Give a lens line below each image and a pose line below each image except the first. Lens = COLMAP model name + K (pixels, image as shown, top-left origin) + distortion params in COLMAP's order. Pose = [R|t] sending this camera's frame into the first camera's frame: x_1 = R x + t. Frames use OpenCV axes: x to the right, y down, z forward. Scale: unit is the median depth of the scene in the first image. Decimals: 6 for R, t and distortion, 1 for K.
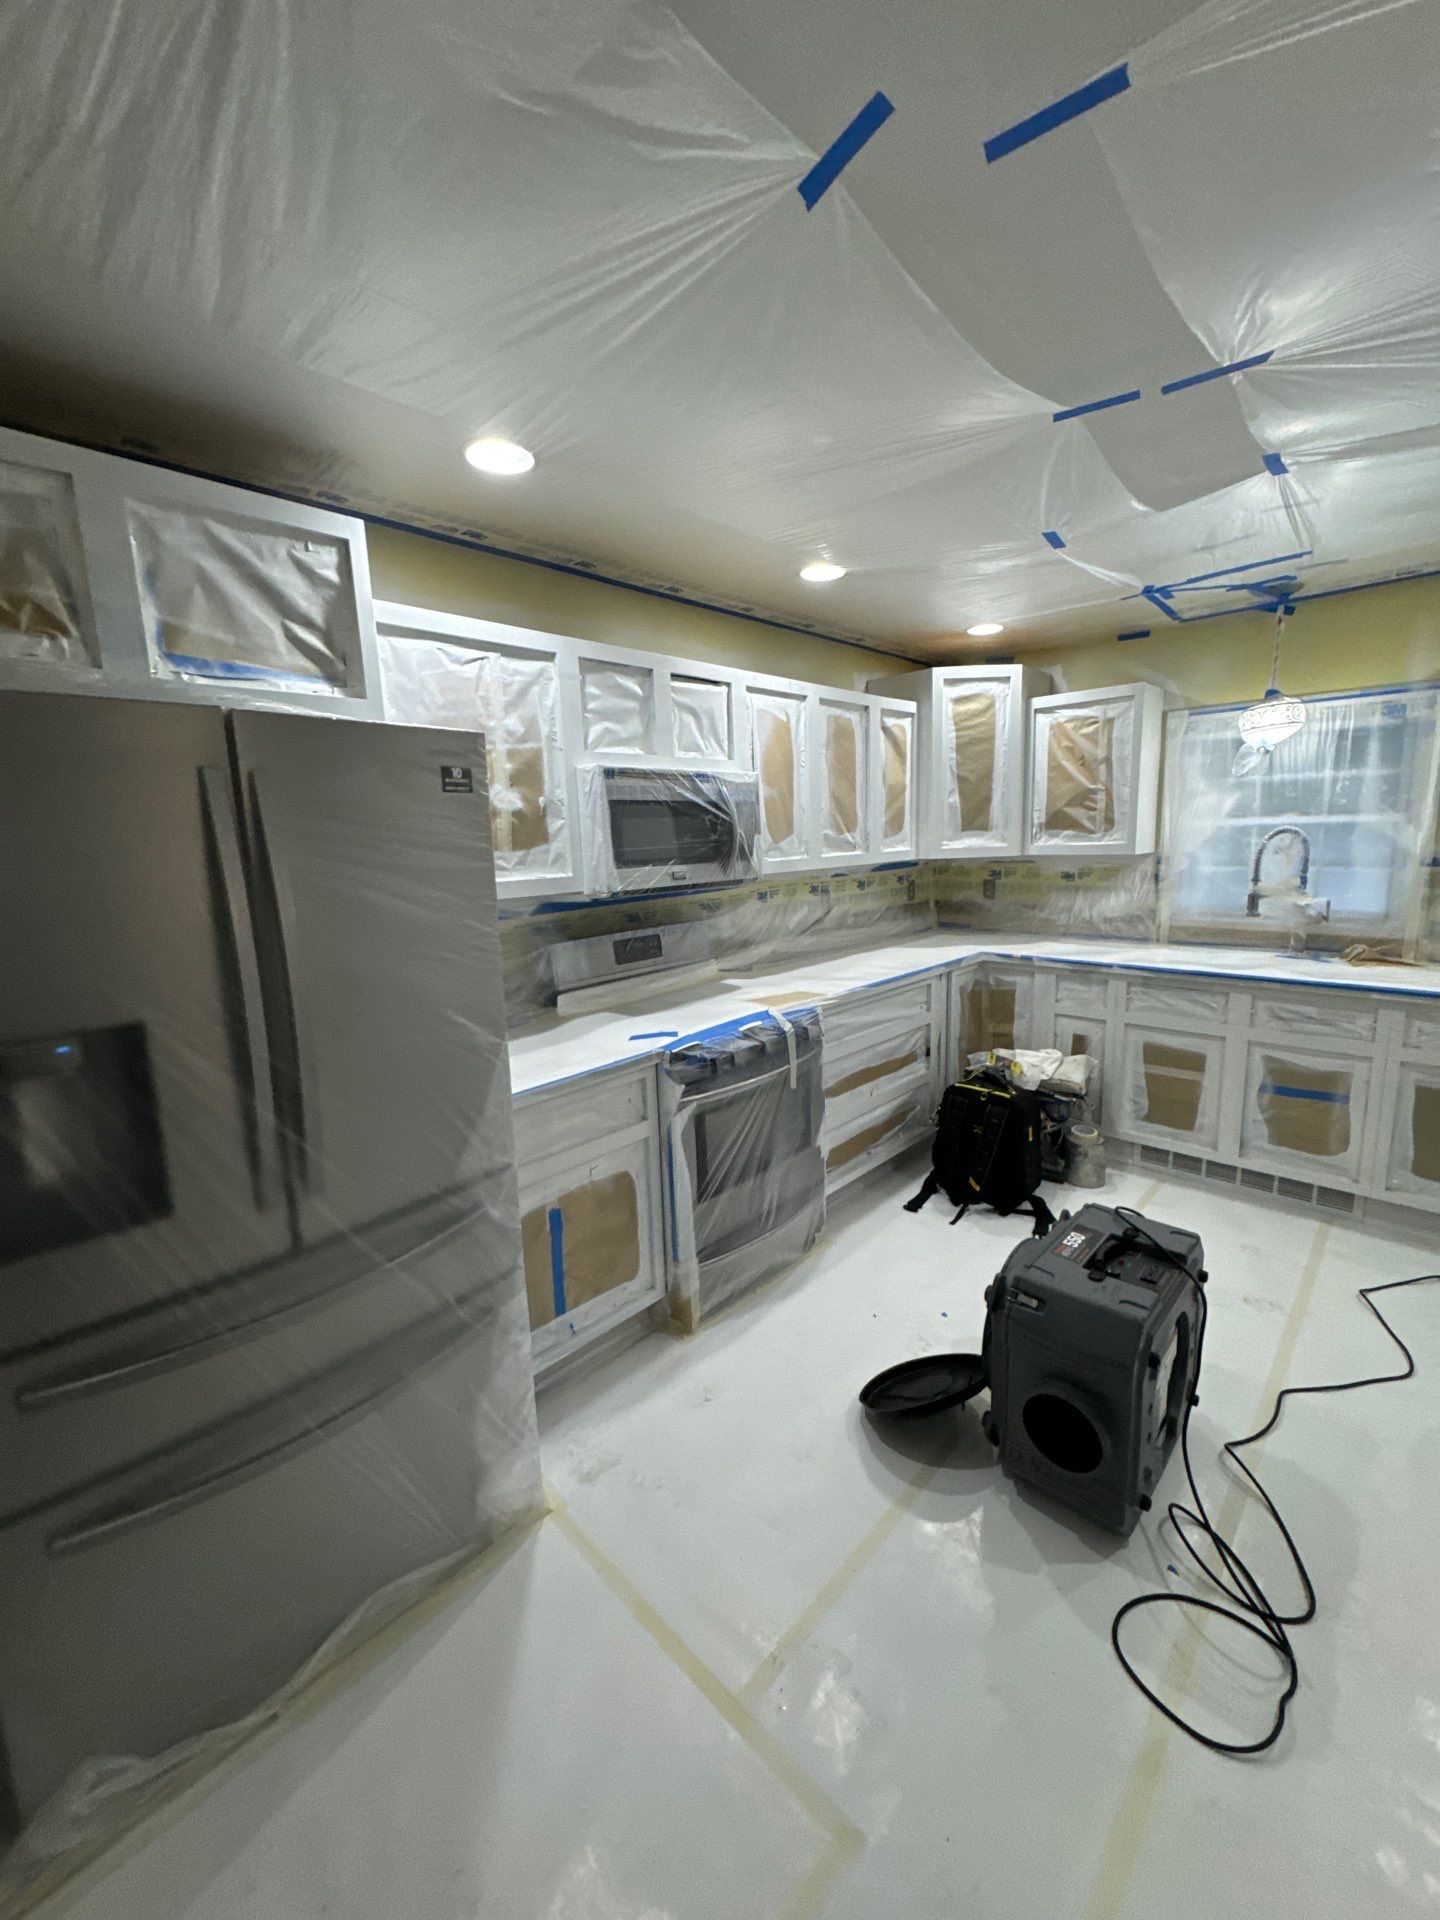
lens RADIAL K [[754.8, 0, 729.9], [0, 754.8, 955.8], [0, 0, 1]] dist [-0.000245, 0.000007]
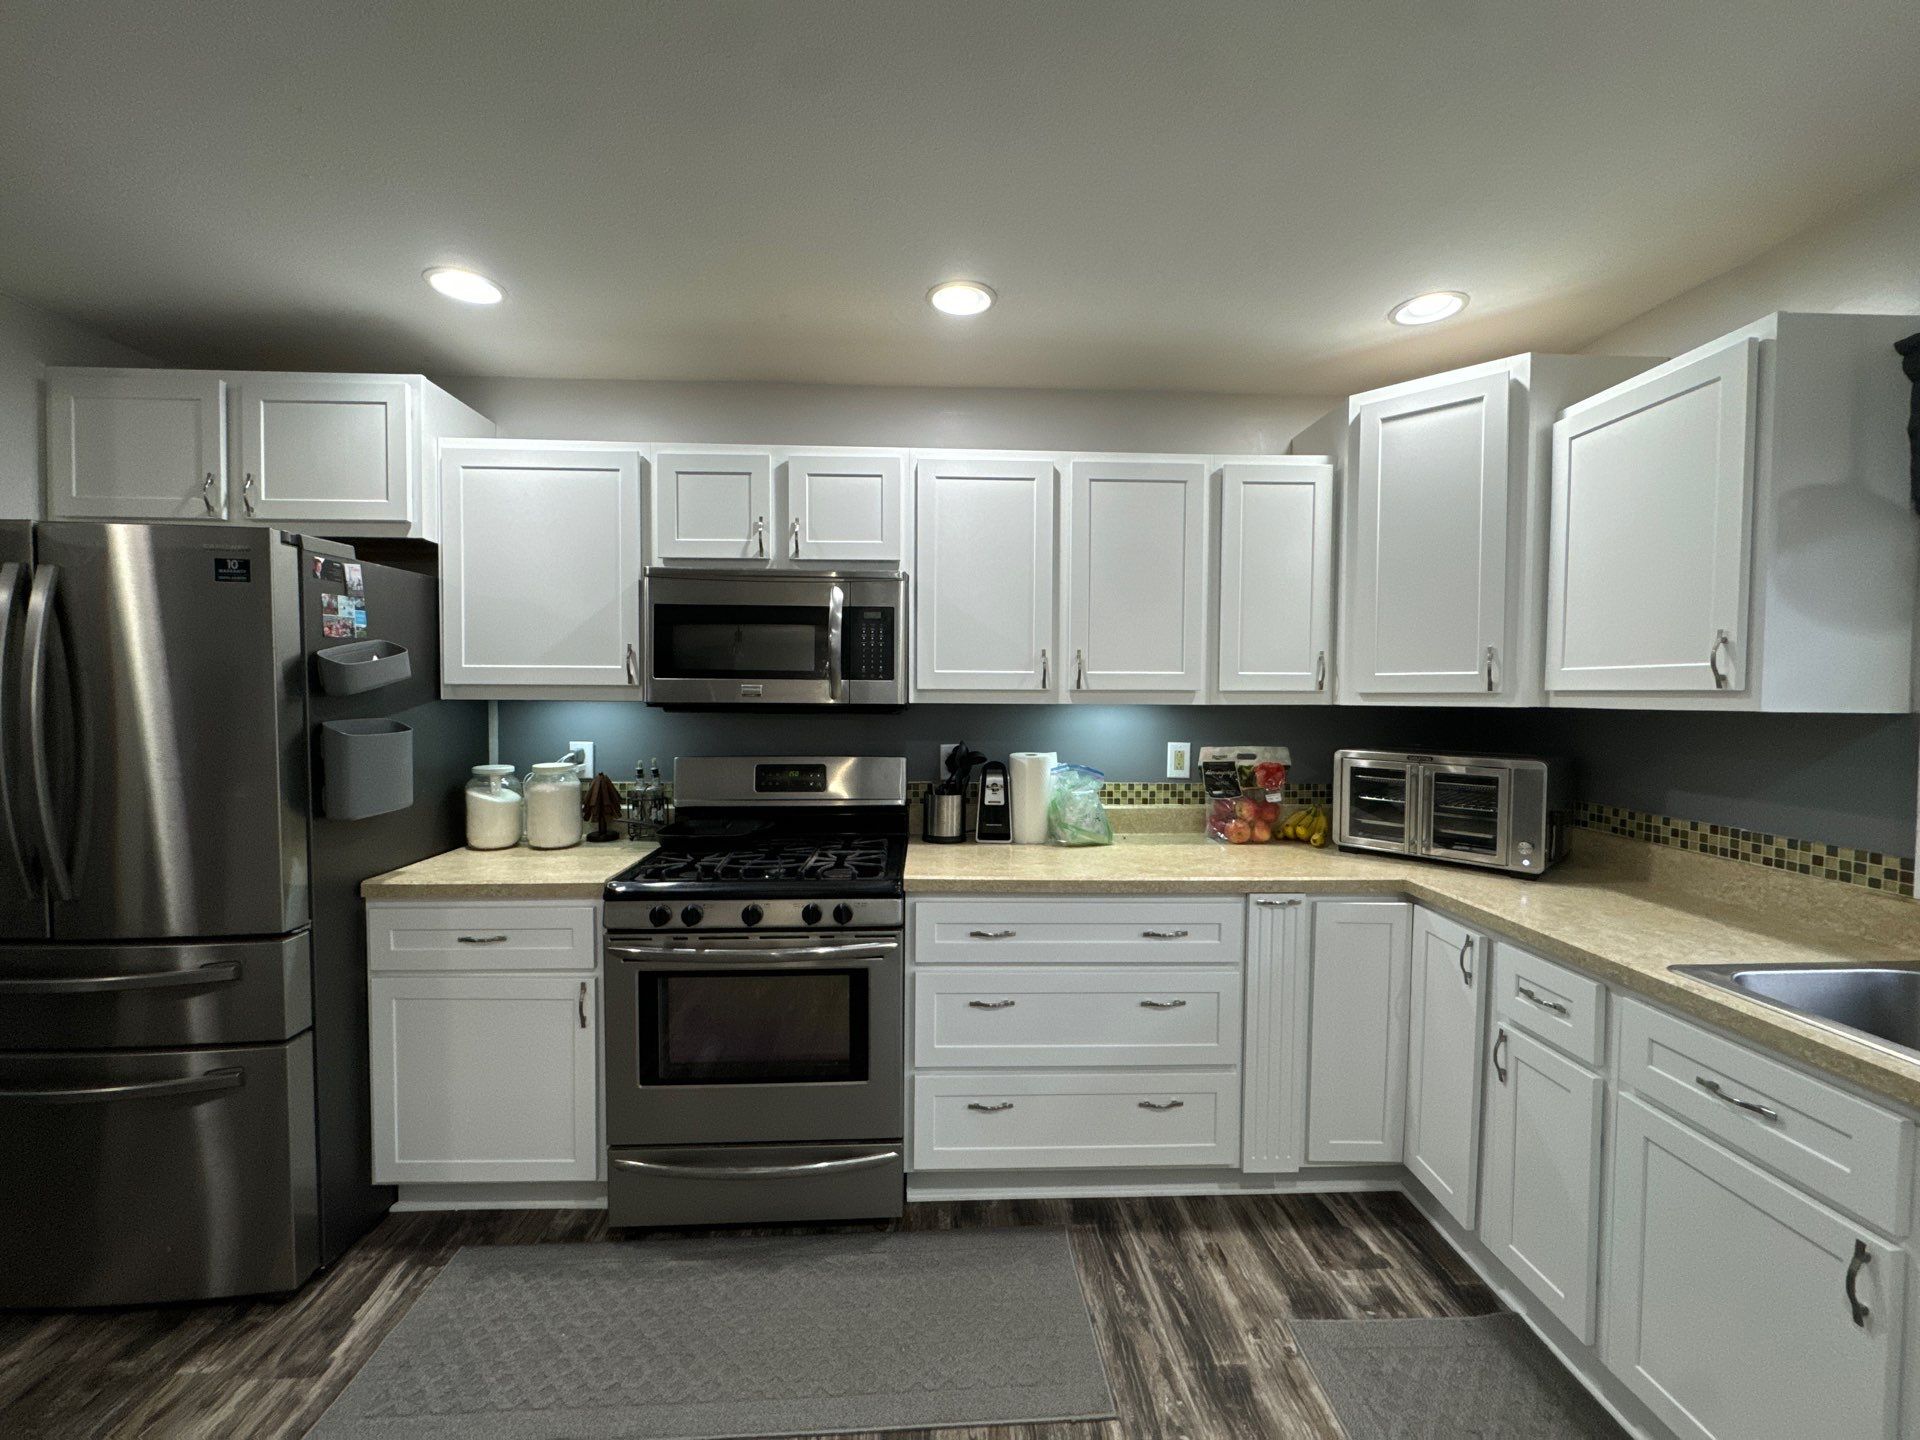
lens RADIAL K [[766.5, 0, 956.0], [0, 766.5, 717.5], [0, 0, 1]] dist [-0.000899, -0.000239]
pose [[0.723099, 0.062539, -0.687908, 0.555833], [-0.143639, 0.987737, -0.061190, -0.045610], [0.675645, 0.143057, 0.723214, 0.423038]]
